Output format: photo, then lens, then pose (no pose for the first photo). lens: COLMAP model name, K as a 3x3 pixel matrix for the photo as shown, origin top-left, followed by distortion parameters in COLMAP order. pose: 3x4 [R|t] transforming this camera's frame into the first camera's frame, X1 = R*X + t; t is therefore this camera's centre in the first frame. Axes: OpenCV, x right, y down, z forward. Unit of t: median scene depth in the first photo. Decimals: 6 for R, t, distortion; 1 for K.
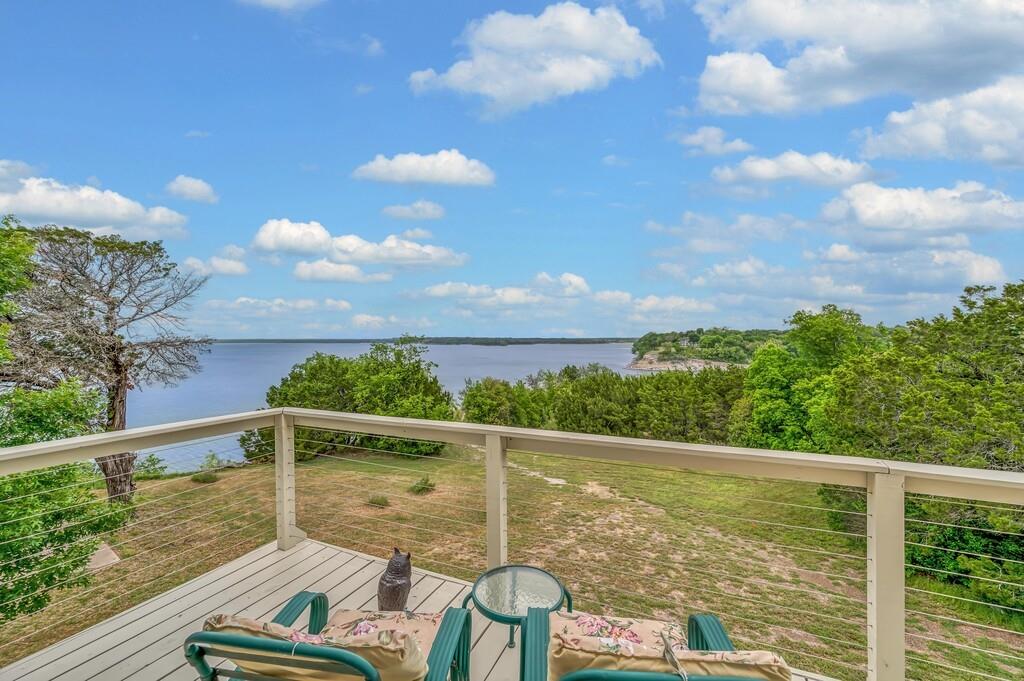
lens RADIAL K [[396.7, 0, 518.1], [0, 396.7, 344.9], [0, 0, 1]] dist [-0.001420, -0.000119]
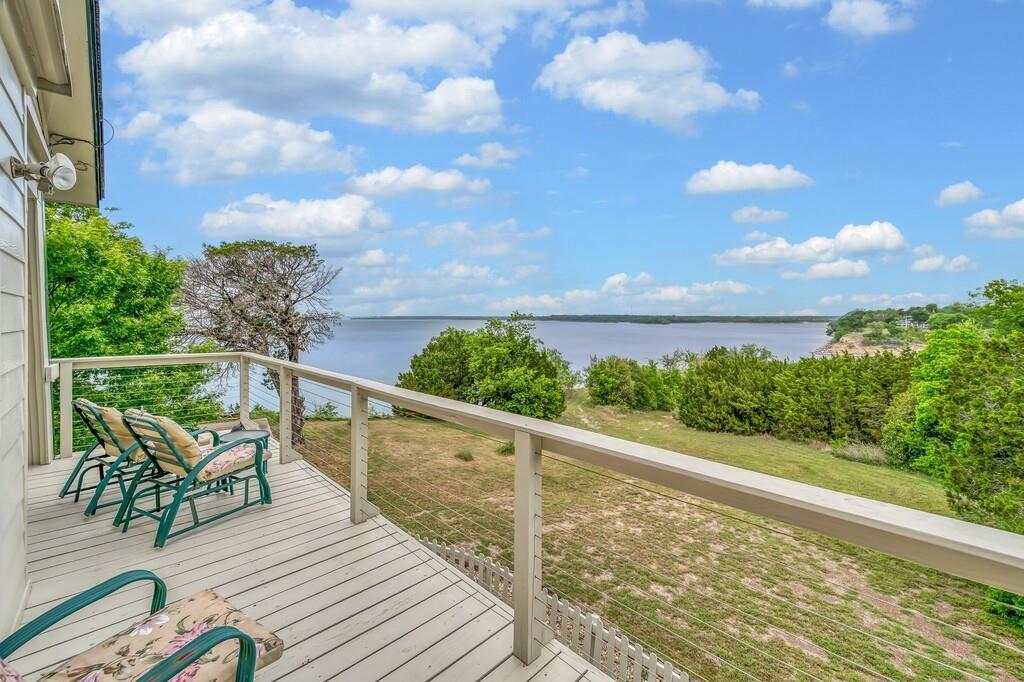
lens RADIAL K [[404.9, 0, 530.5], [0, 404.9, 322.0], [0, 0, 1]] dist [0.000493, -0.000142]
pose [[0.936807, 0.008442, -0.349744, 0.133949], [-0.009066, 0.999959, -0.000147, 0.001044], [0.349728, 0.003309, 0.936845, -0.026851]]
